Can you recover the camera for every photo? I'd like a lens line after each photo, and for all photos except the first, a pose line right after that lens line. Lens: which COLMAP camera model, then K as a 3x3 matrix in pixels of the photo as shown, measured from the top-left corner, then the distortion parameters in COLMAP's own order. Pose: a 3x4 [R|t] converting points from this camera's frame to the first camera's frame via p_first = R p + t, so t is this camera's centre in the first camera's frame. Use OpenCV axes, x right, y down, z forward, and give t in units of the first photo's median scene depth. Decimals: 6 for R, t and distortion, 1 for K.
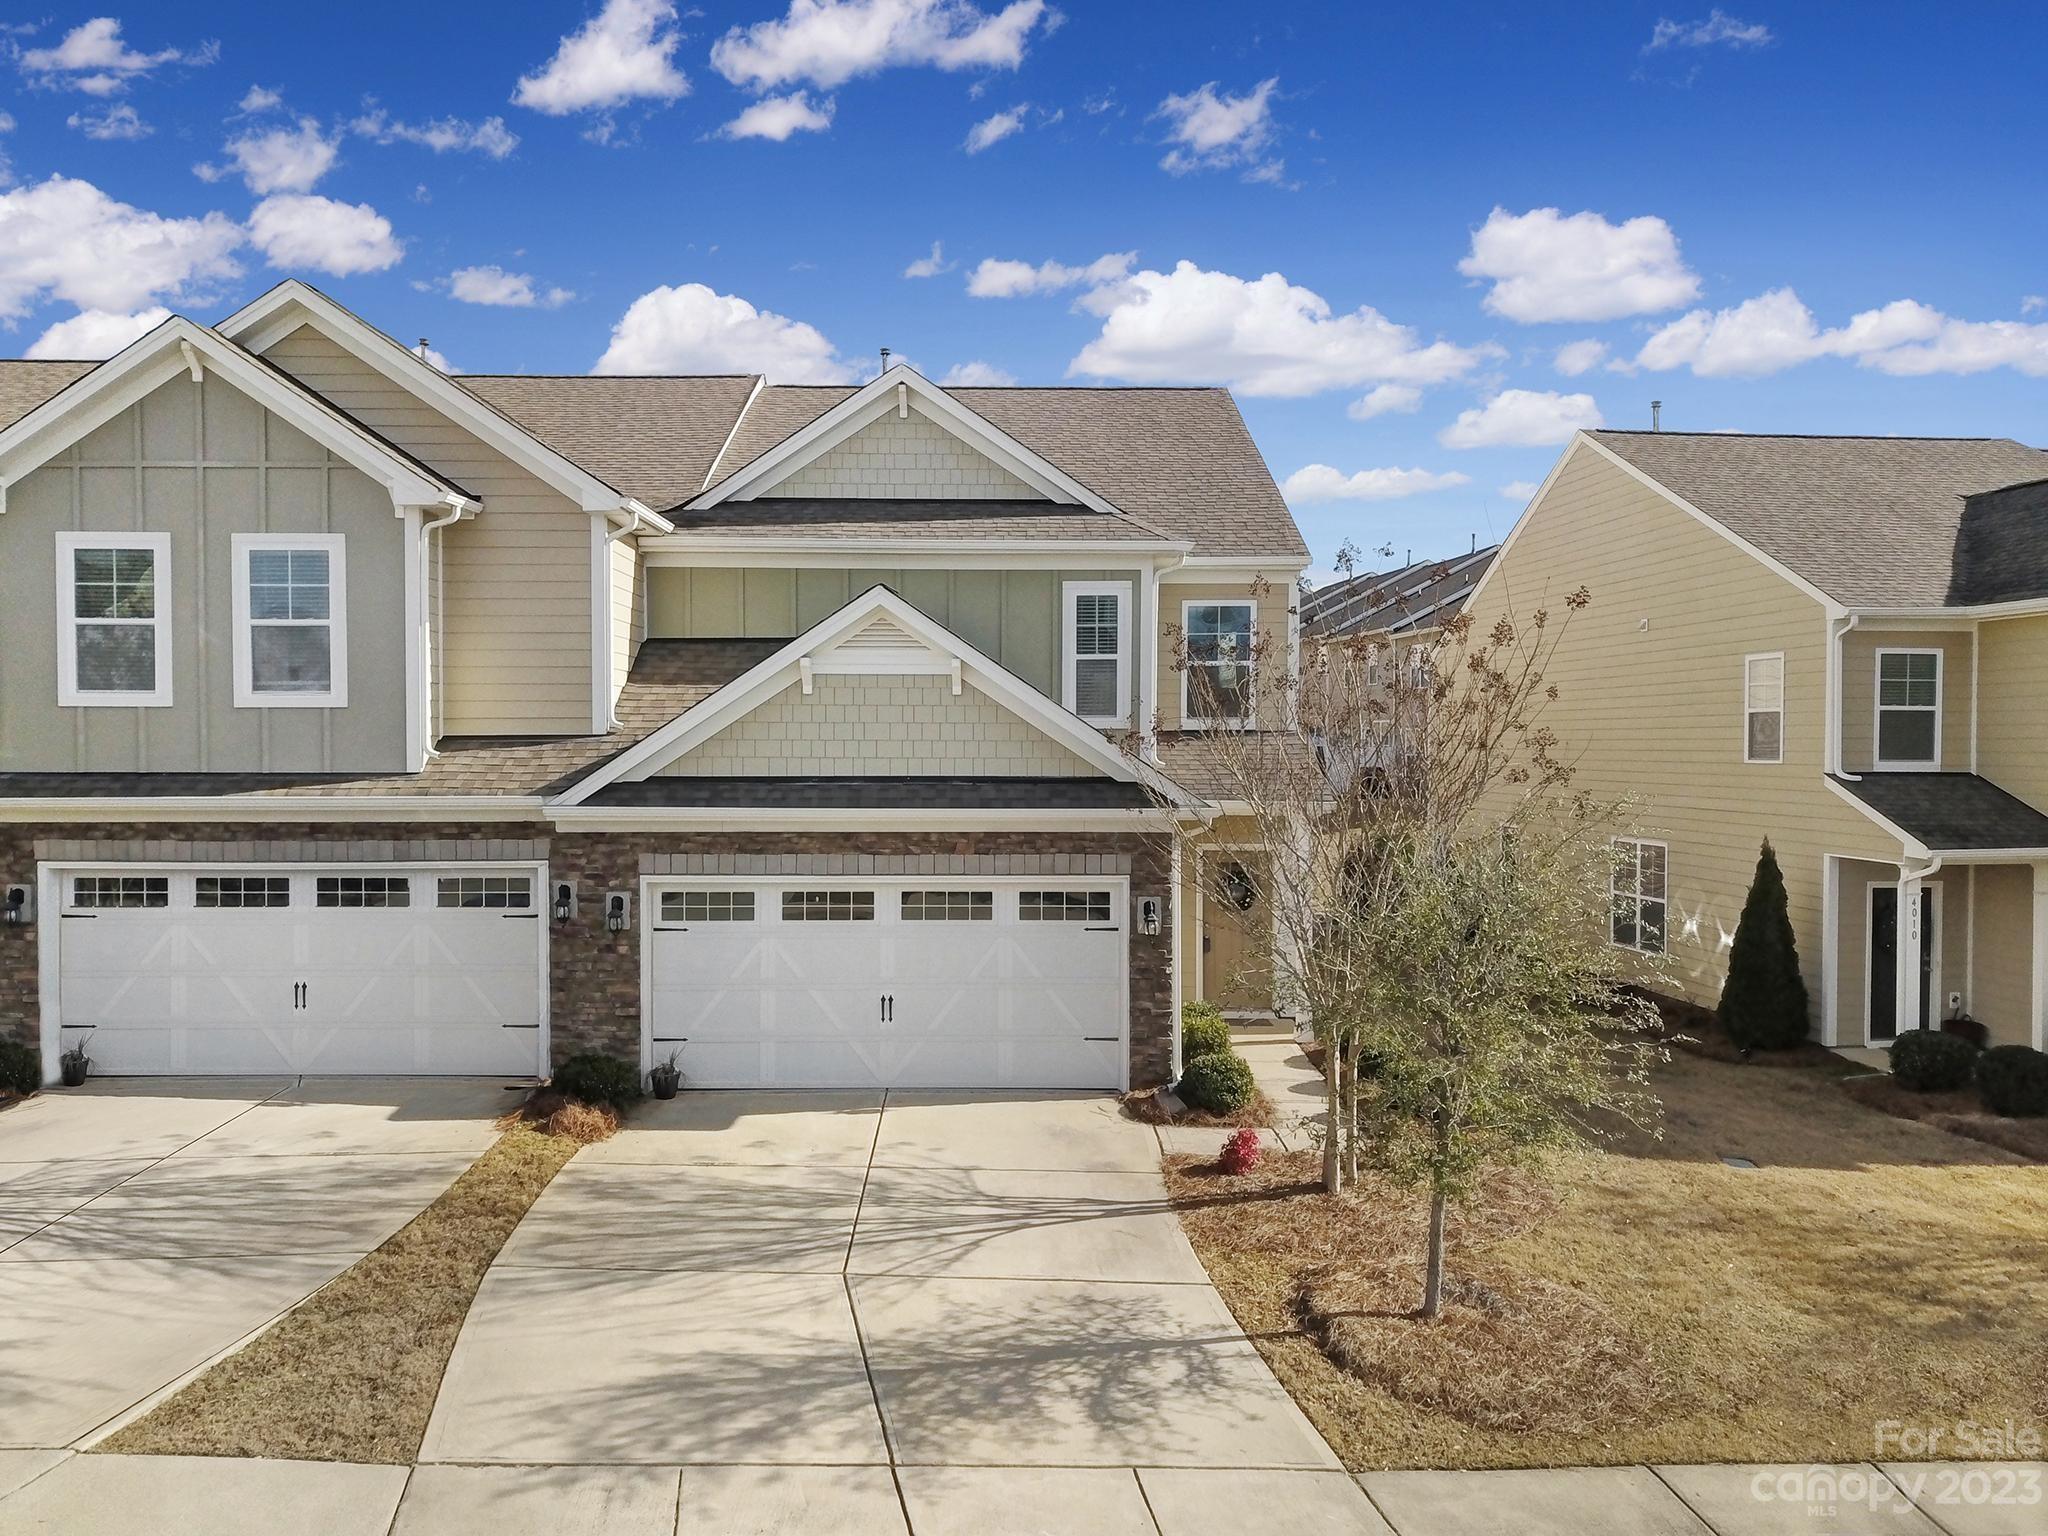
lens RADIAL K [[1557.3, 0, 1024.0], [0, 1557.3, 768.0], [0, 0, 1]] dist [-0.009310, 0.012542]
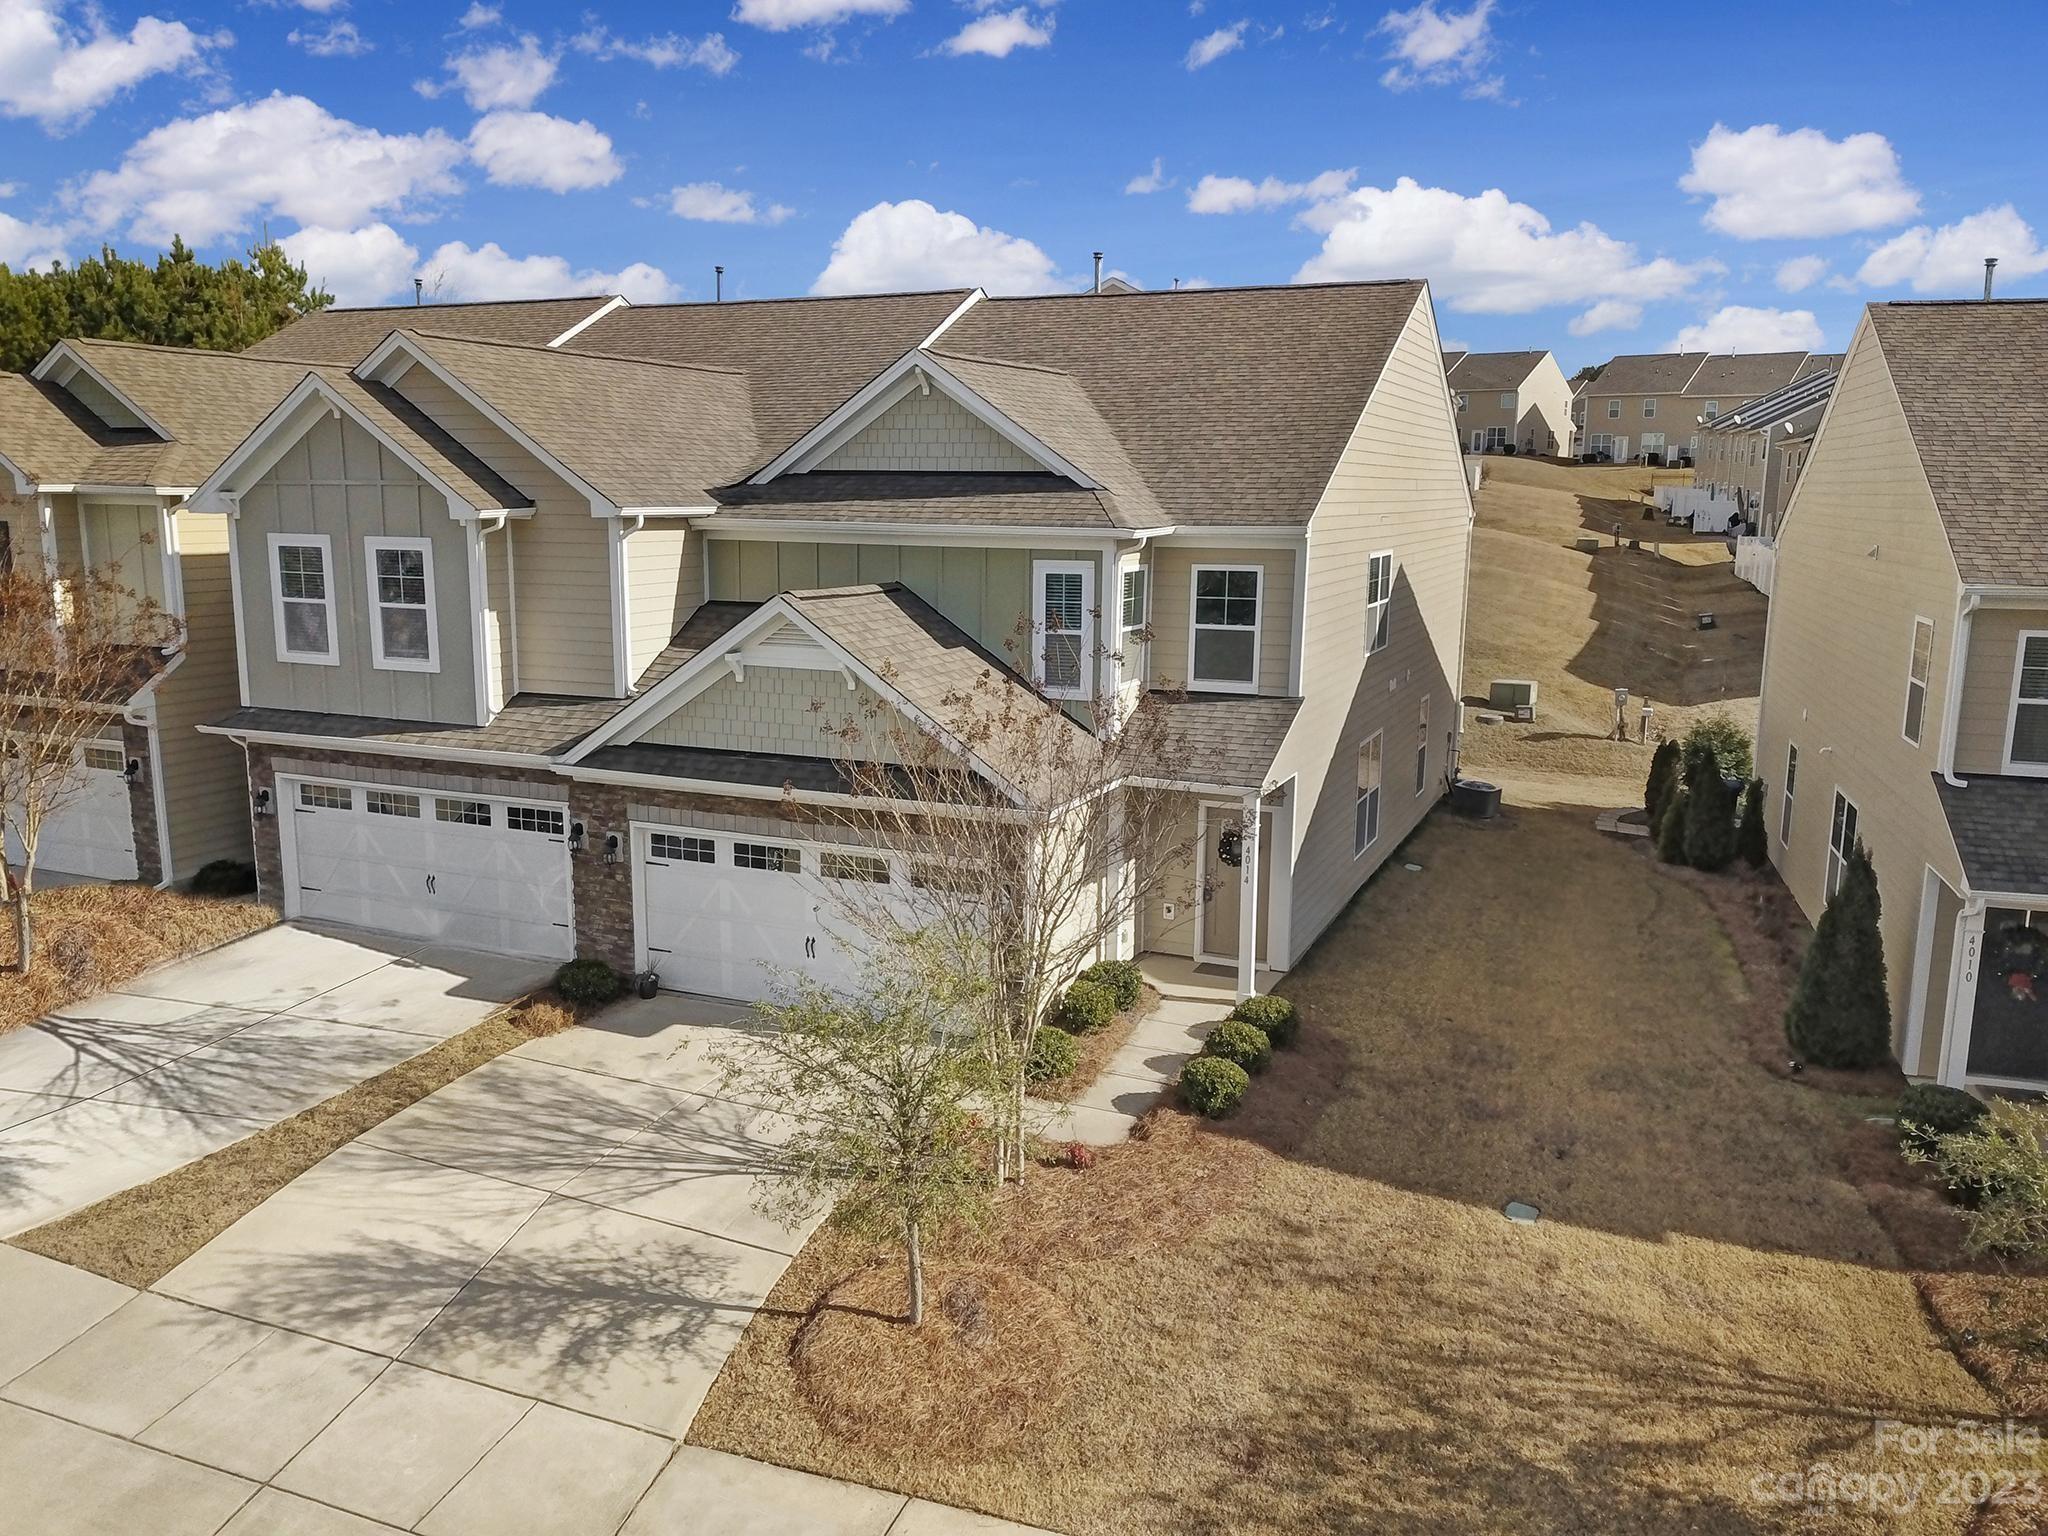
lens RADIAL K [[1557.3, 0, 1024.0], [0, 1557.3, 768.0], [0, 0, 1]] dist [-0.009310, 0.012542]
pose [[0.914334, 0.077643, -0.397449, 0.533398], [-0.013772, 0.986842, 0.161101, -0.177288], [0.404727, -0.141826, 0.903372, 0.015103]]
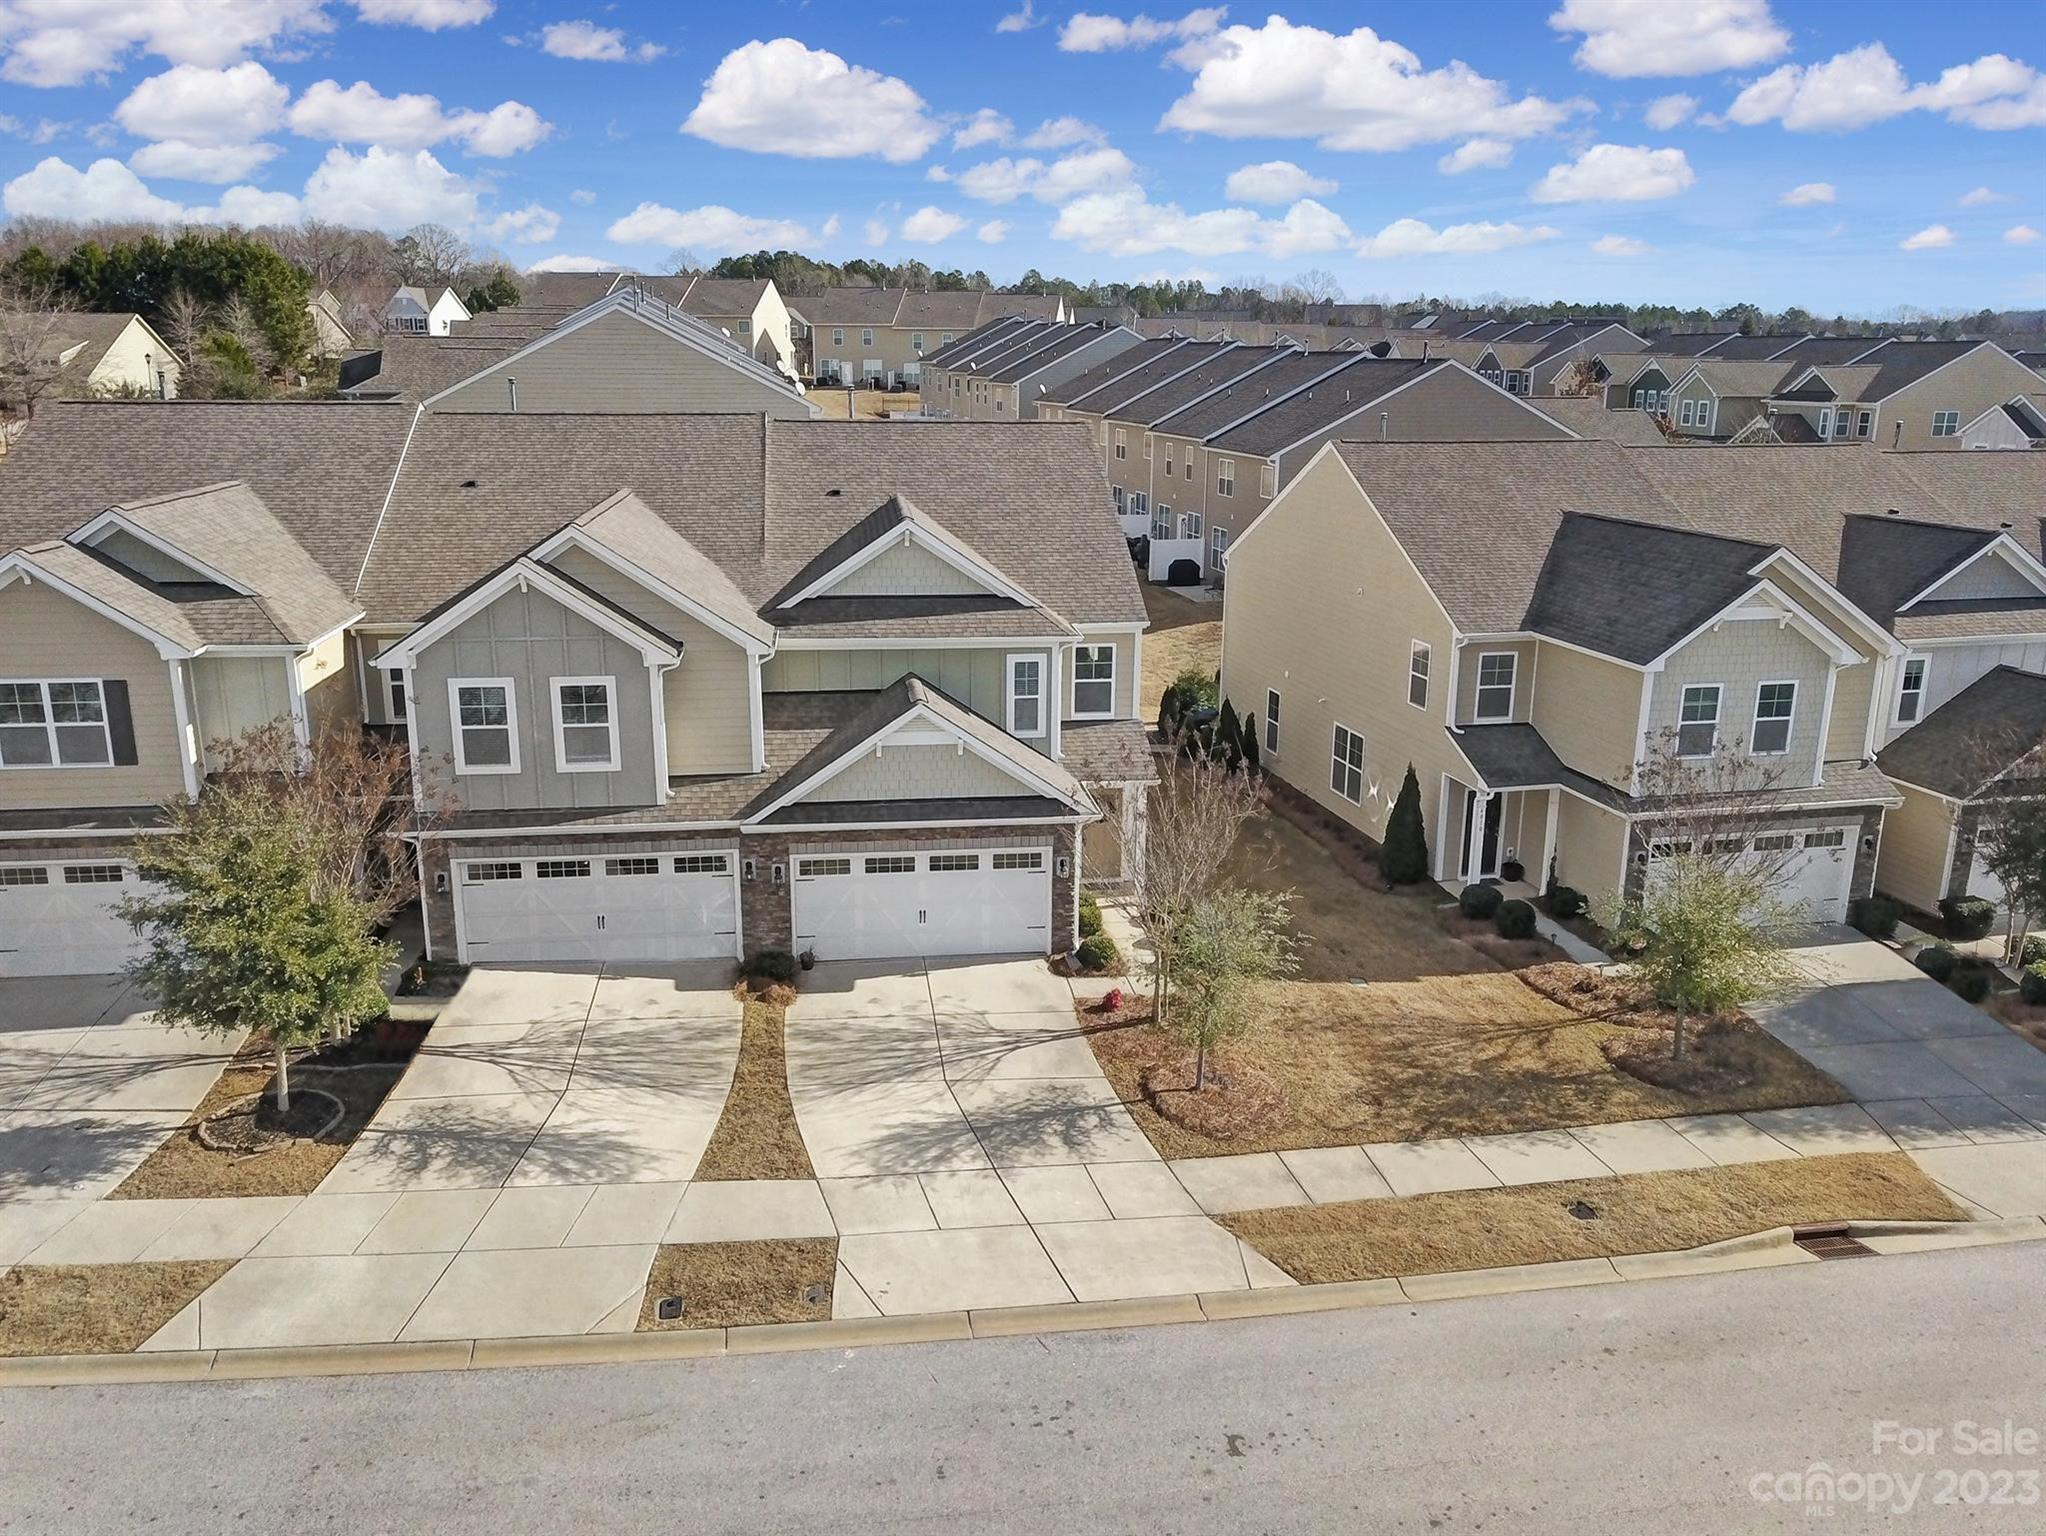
lens RADIAL K [[1521.0, 0, 1023.0], [0, 1521.0, 768.0], [0, 0, 1]] dist [0.014085, -0.005720]
pose [[0.993451, -0.024244, 0.111654, -0.171967], [-0.002493, 0.972396, 0.233322, -0.455132], [-0.114228, -0.232072, 0.965968, -0.752565]]
